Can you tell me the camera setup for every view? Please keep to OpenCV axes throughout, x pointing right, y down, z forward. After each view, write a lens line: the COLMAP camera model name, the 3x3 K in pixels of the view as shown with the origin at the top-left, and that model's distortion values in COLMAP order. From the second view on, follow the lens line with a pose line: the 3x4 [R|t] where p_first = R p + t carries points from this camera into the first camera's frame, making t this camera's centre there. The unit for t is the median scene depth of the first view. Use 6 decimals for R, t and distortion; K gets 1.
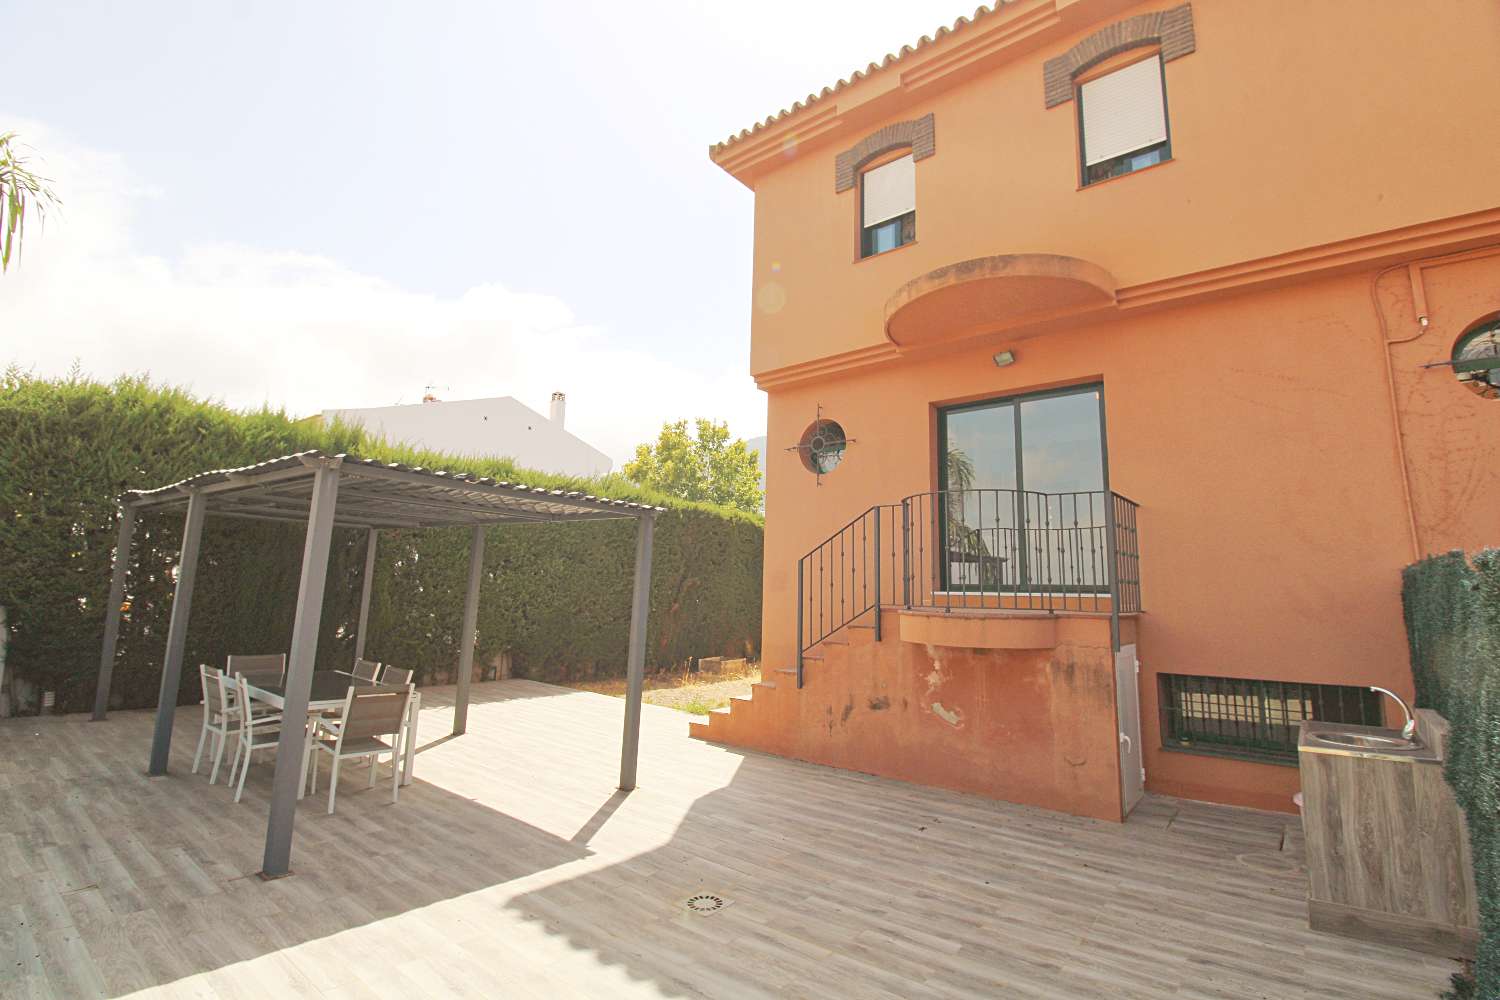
lens RADIAL K [[704.2, 0, 746.0], [0, 704.2, 483.5], [0, 0, 1]] dist [0.002892, -0.013737]
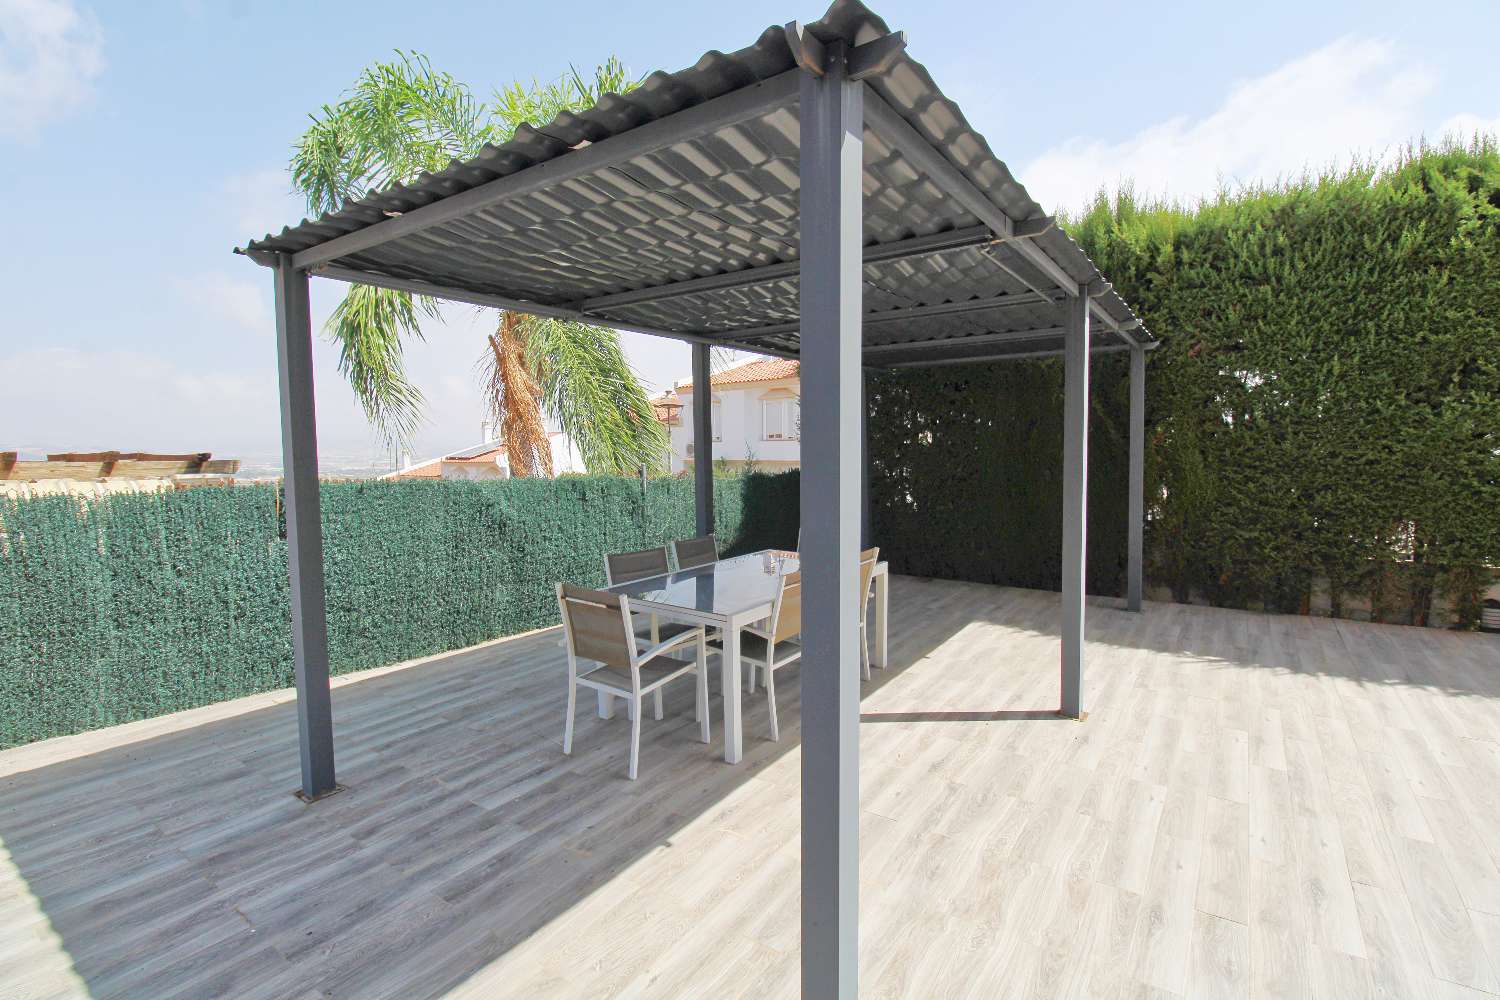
lens RADIAL K [[684.0, 0, 750.0], [0, 684.0, 500.0], [0, 0, 1]] dist [-0.000528, -0.009590]
pose [[0.061377, 0.038861, -0.997358, 0.138244], [0.167606, 0.984651, 0.048681, 0.268629], [0.983942, -0.170151, 0.053922, 1.511832]]
